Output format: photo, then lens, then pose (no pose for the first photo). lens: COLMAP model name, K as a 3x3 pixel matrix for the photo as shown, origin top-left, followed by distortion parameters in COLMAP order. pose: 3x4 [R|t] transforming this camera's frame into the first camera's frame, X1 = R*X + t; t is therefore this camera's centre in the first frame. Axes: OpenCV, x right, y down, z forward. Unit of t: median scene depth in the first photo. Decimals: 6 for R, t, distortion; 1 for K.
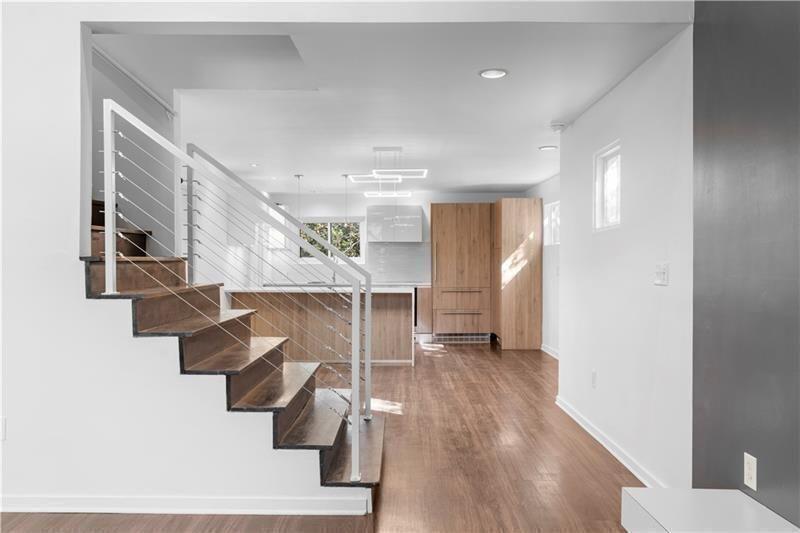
lens RADIAL K [[620.6, 0, 399.9], [0, 620.6, 265.8], [0, 0, 1]] dist [0.007903, 0.001091]
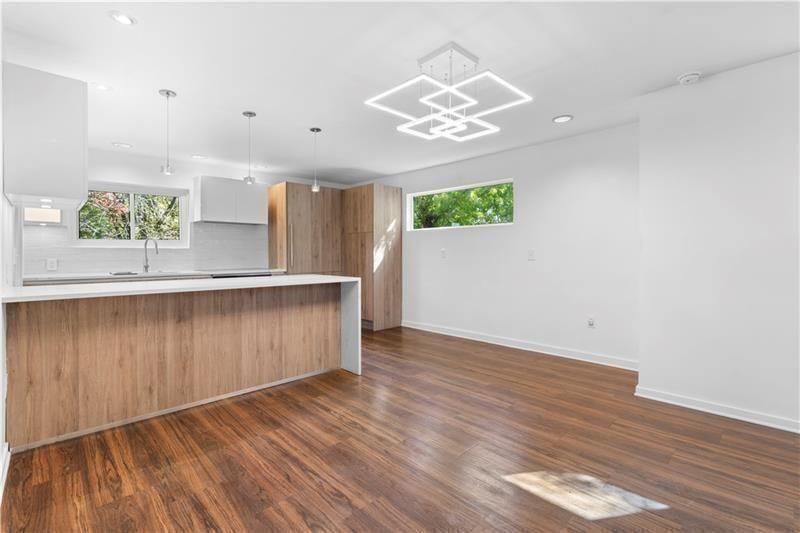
lens RADIAL K [[364.5, 0, 402.3], [0, 364.5, 260.5], [0, 0, 1]] dist [-0.020366, -0.000399]
pose [[0.705967, -0.014808, 0.708090, -0.227300], [0.006092, 0.999871, 0.014836, 0.009371], [-0.708219, -0.006160, 0.705966, 0.543230]]
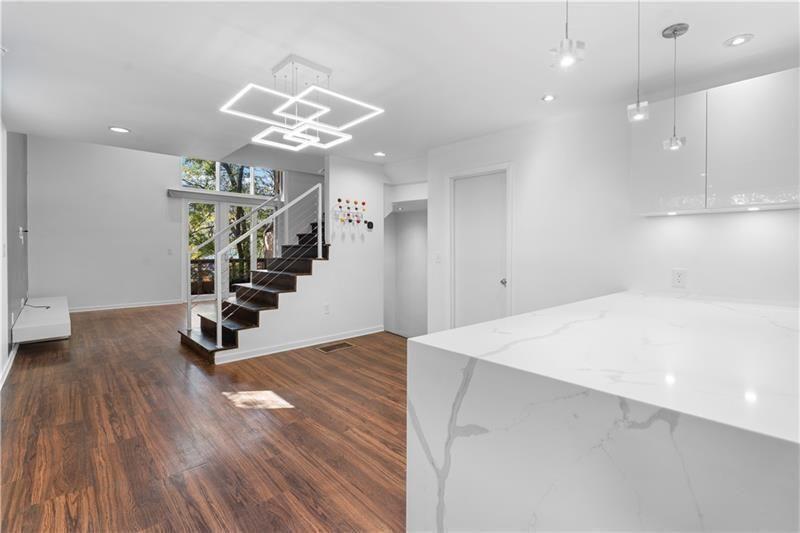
lens RADIAL K [[364.5, 0, 399.3], [0, 364.5, 262.2], [0, 0, 1]] dist [-0.020366, -0.000399]
pose [[-0.721165, 0.003693, -0.692753, 0.119367], [-0.015873, 0.999635, 0.021854, 0.000956], [0.692581, 0.026756, -0.720843, 0.951510]]
